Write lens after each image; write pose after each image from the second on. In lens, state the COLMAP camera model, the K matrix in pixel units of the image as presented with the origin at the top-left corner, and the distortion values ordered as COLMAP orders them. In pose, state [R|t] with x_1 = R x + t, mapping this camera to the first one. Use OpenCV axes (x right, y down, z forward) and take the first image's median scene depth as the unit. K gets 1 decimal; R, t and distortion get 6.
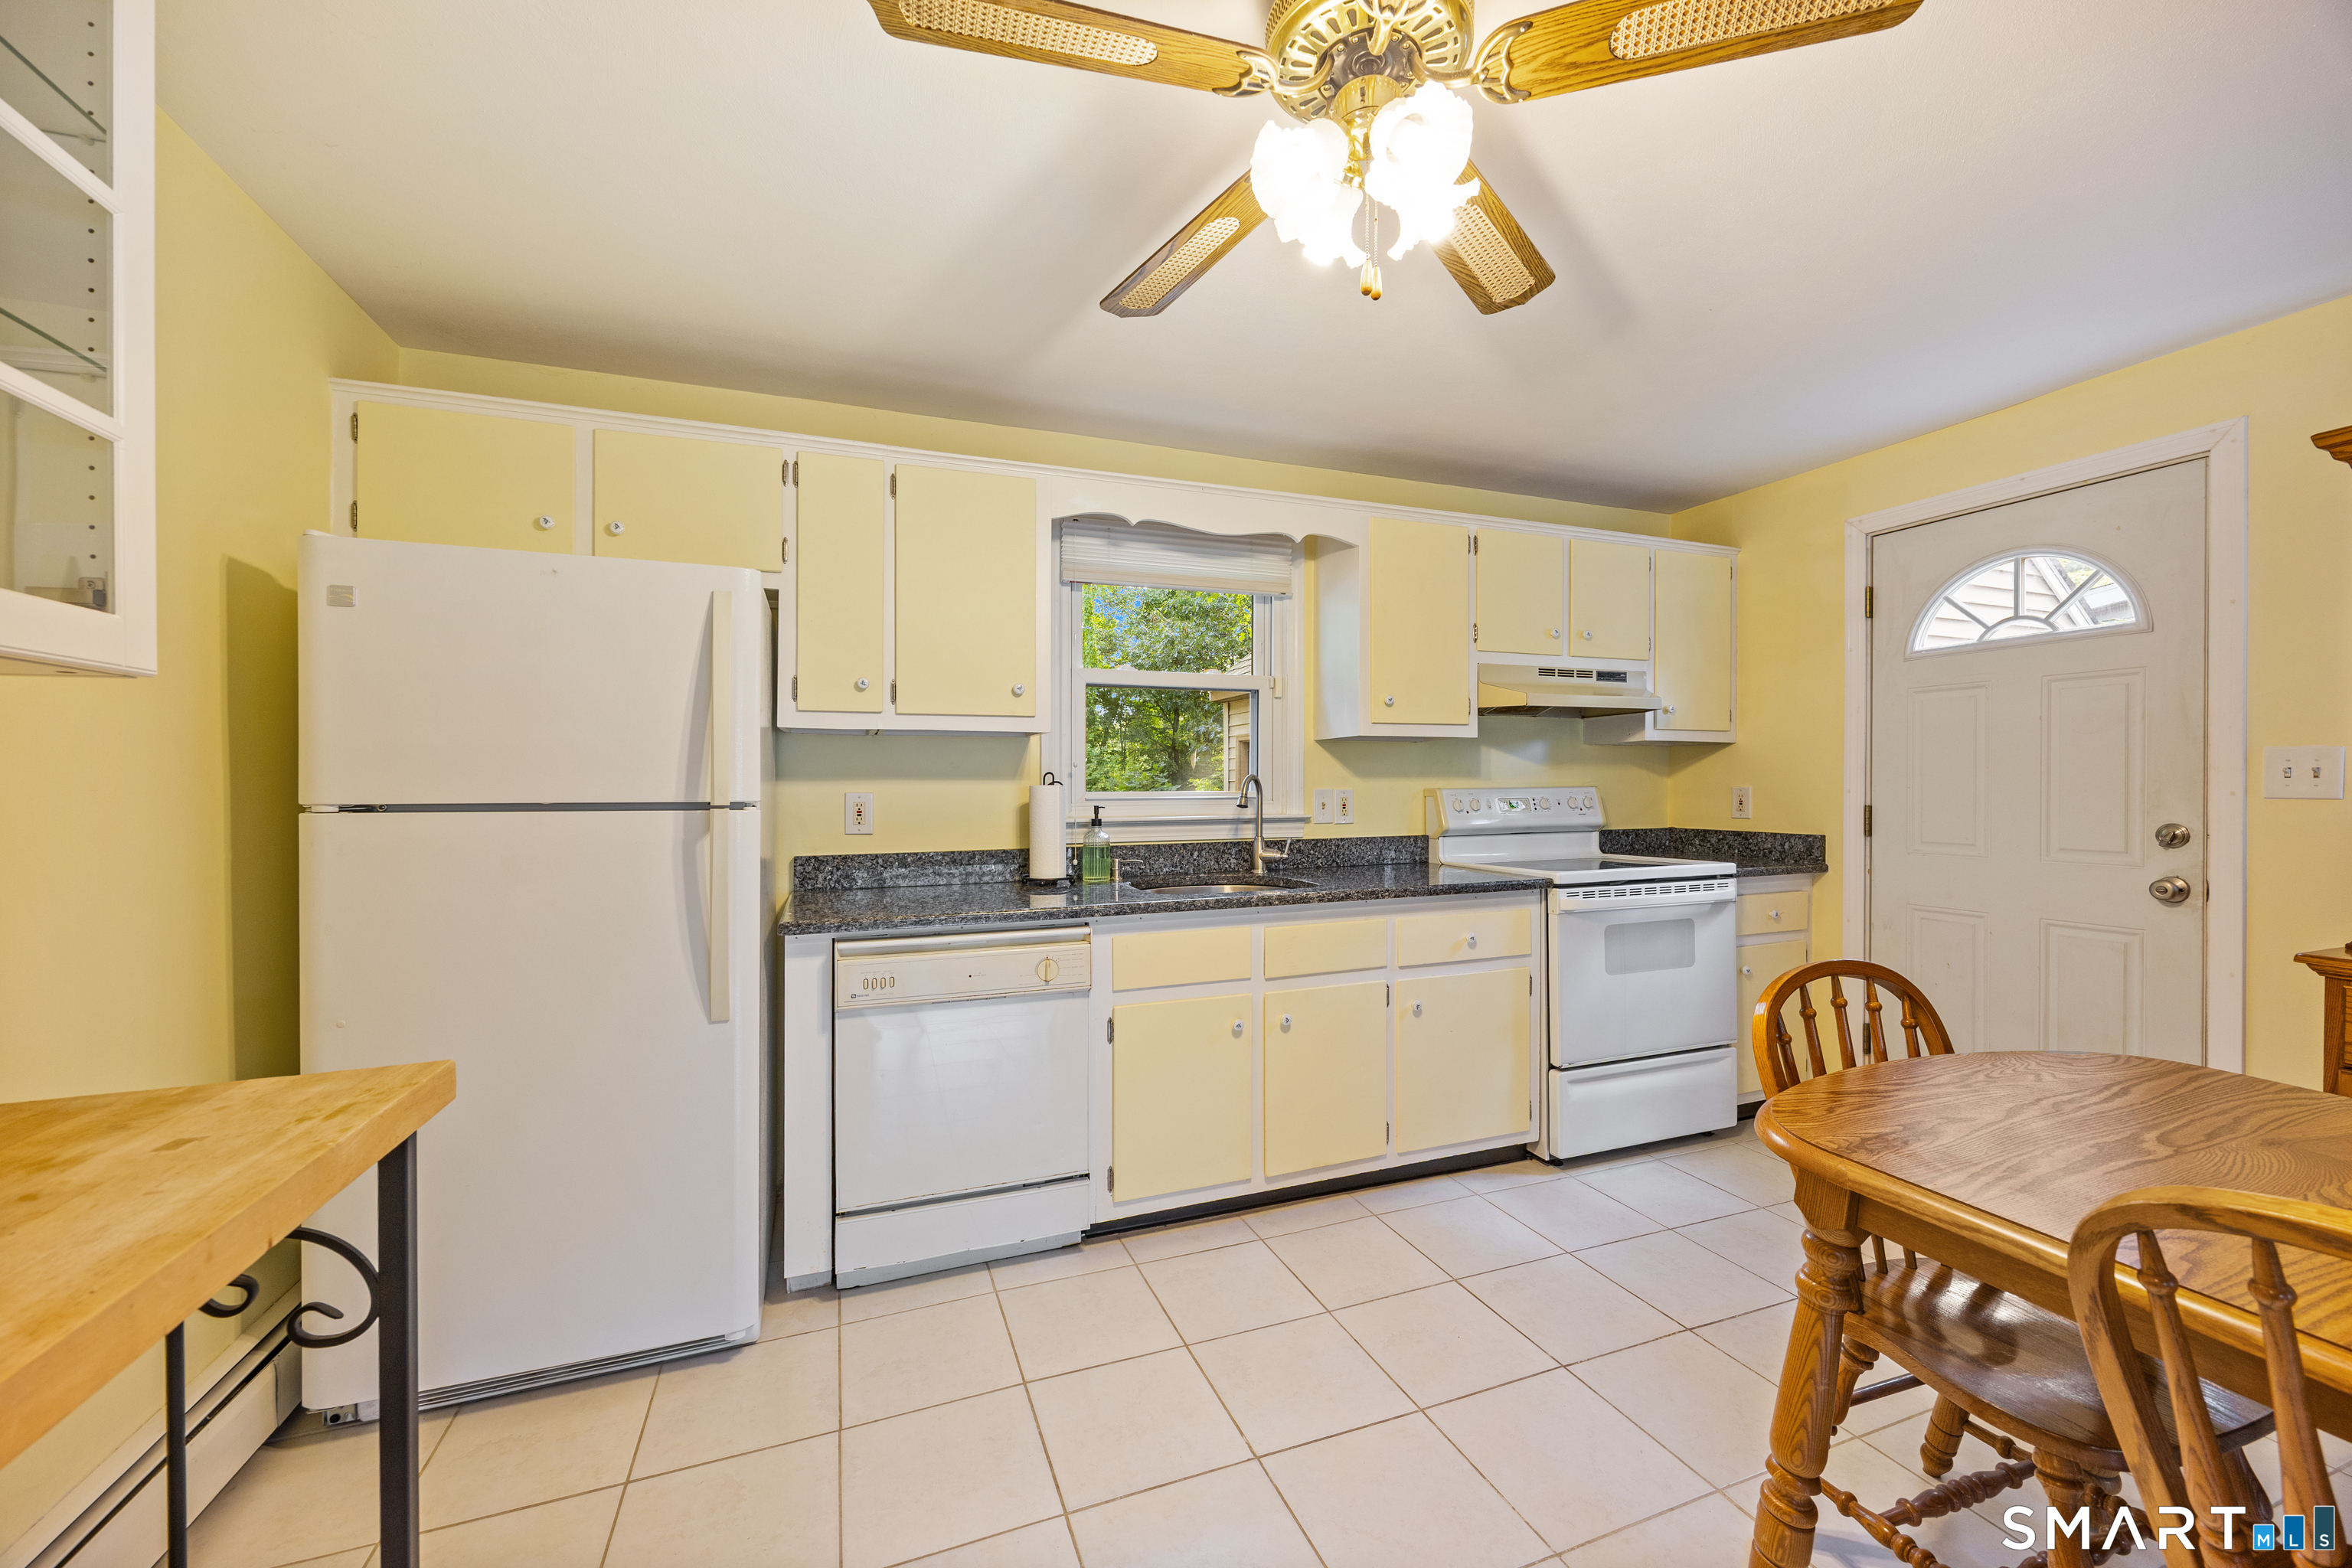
lens RADIAL K [[911.8, 0, 1177.3], [0, 911.8, 780.7], [0, 0, 1]] dist [0.001303, 0.000254]
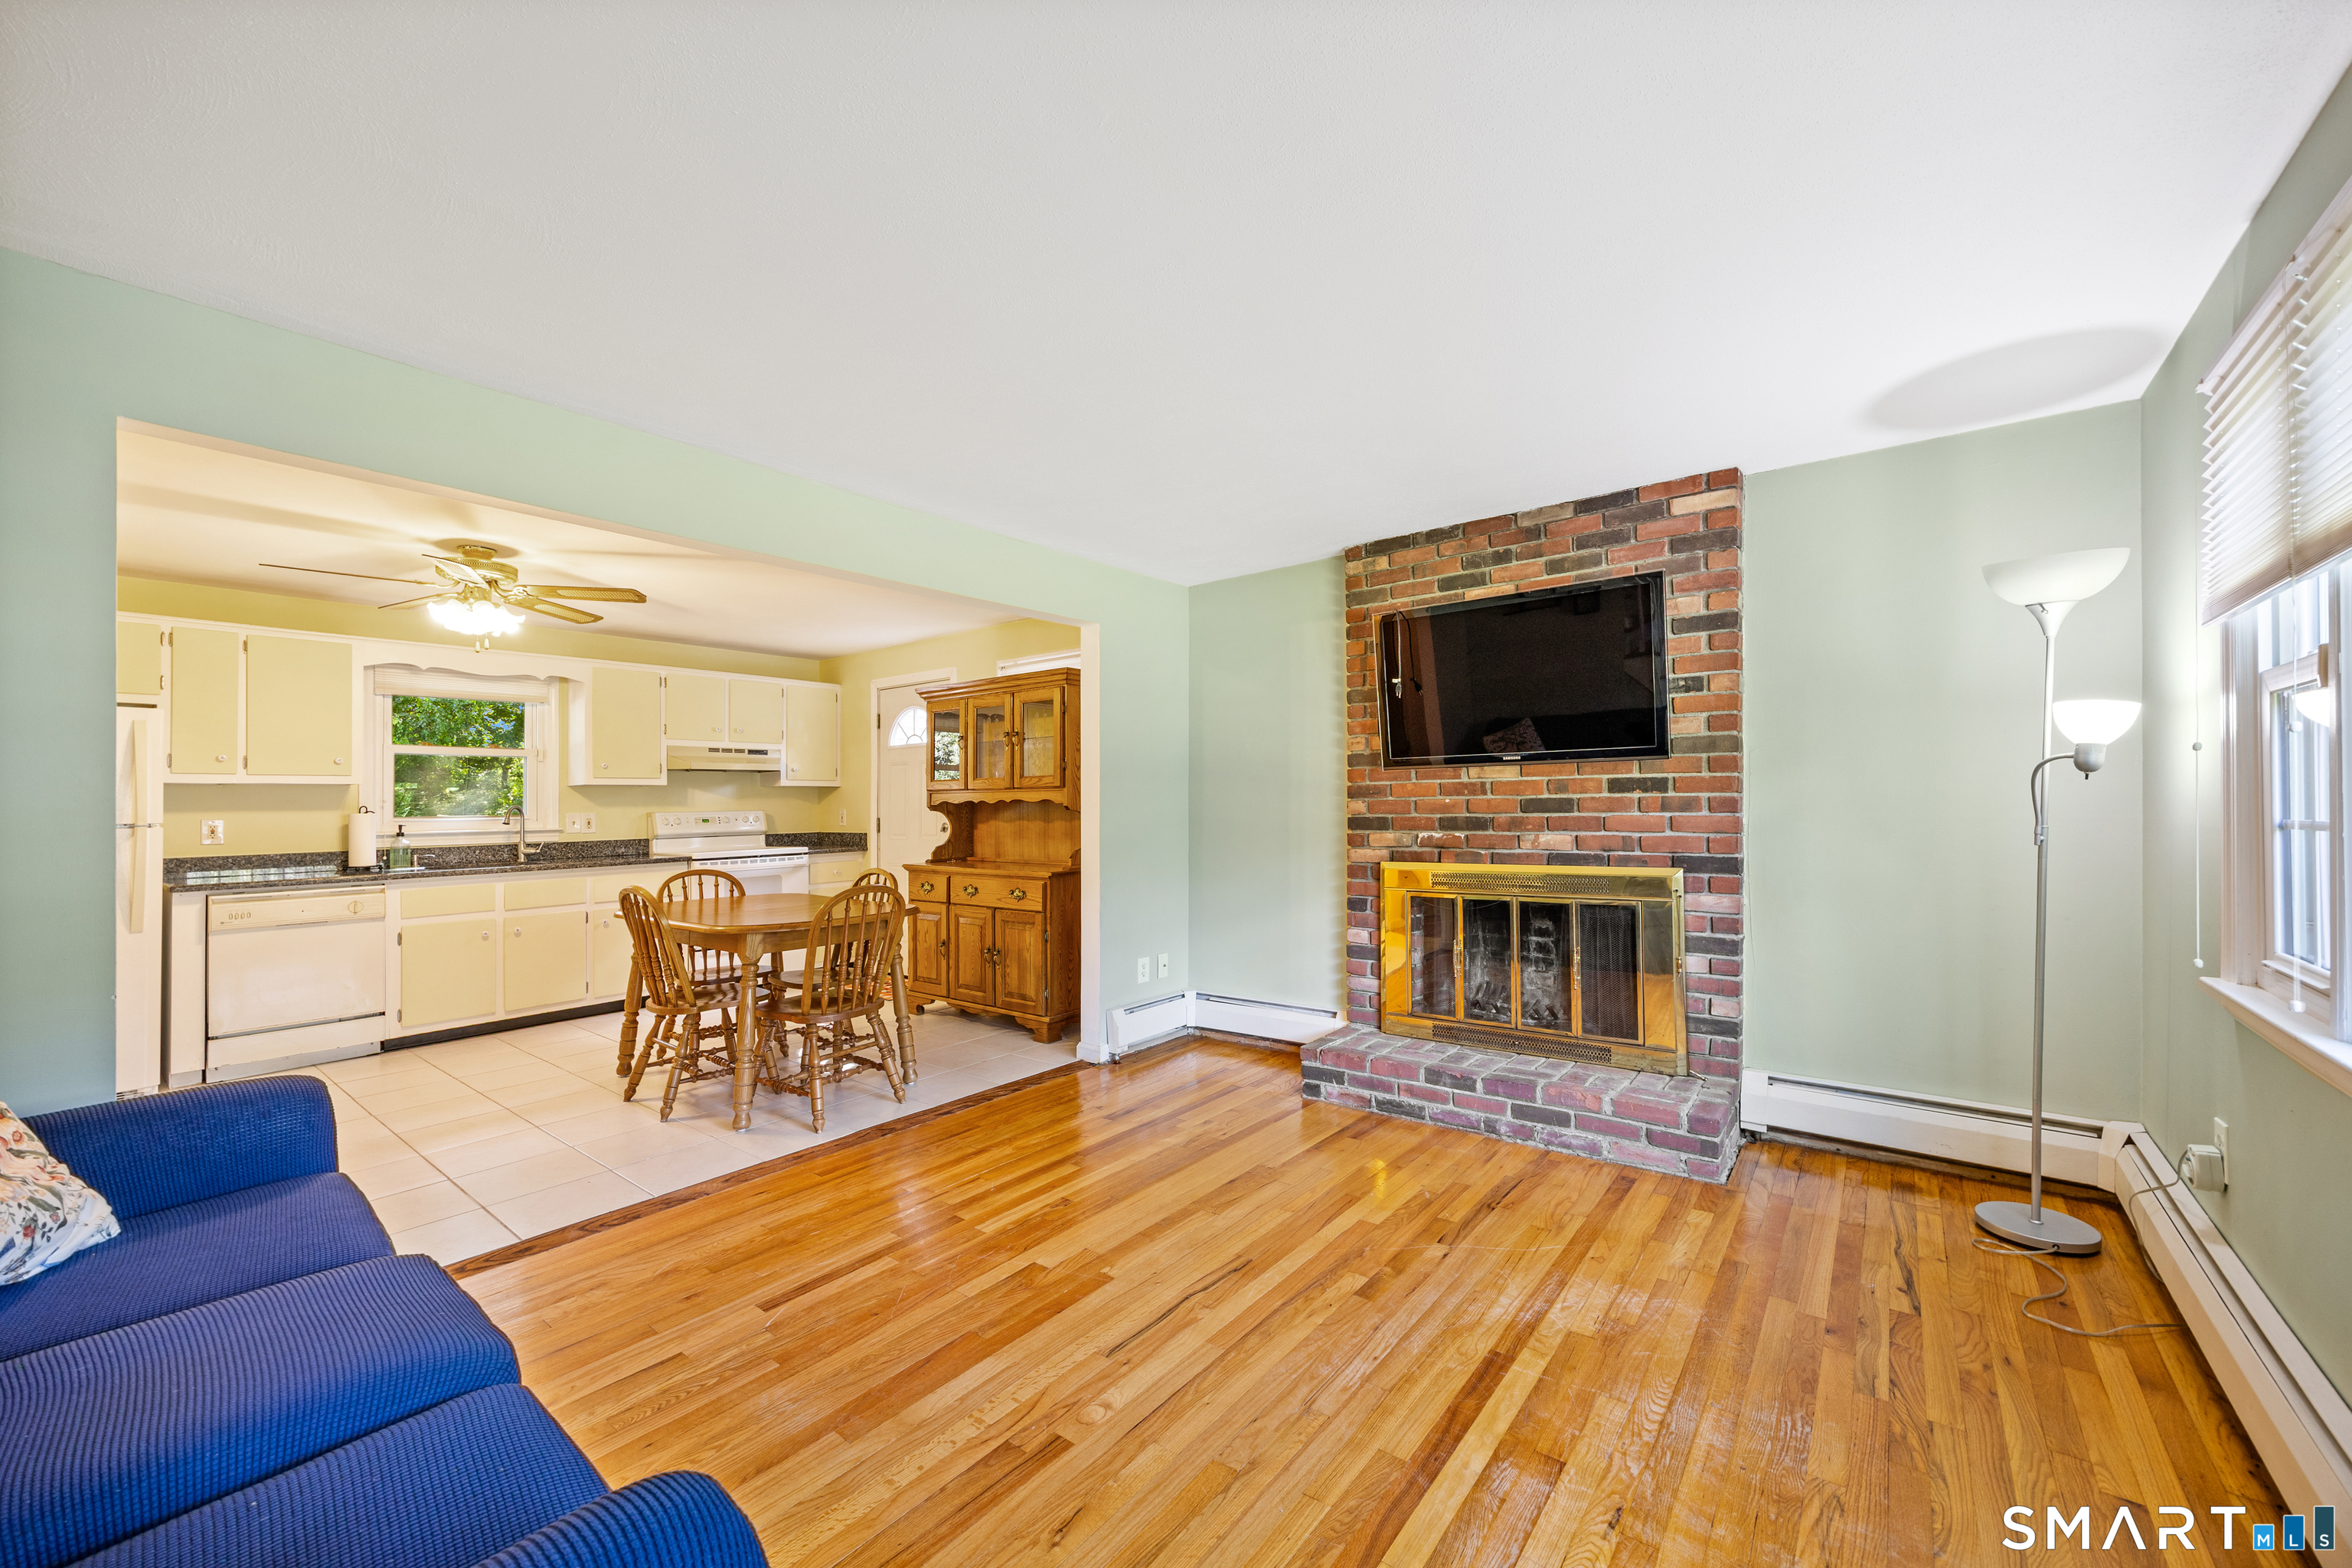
lens RADIAL K [[911.8, 0, 1169.1], [0, 911.8, 790.3], [0, 0, 1]] dist [0.001303, 0.000254]
pose [[0.861727, -0.000661, 0.507372, 0.276609], [0.008454, 0.999879, -0.013055, -0.003286], [-0.507302, 0.015539, 0.861628, -1.187009]]
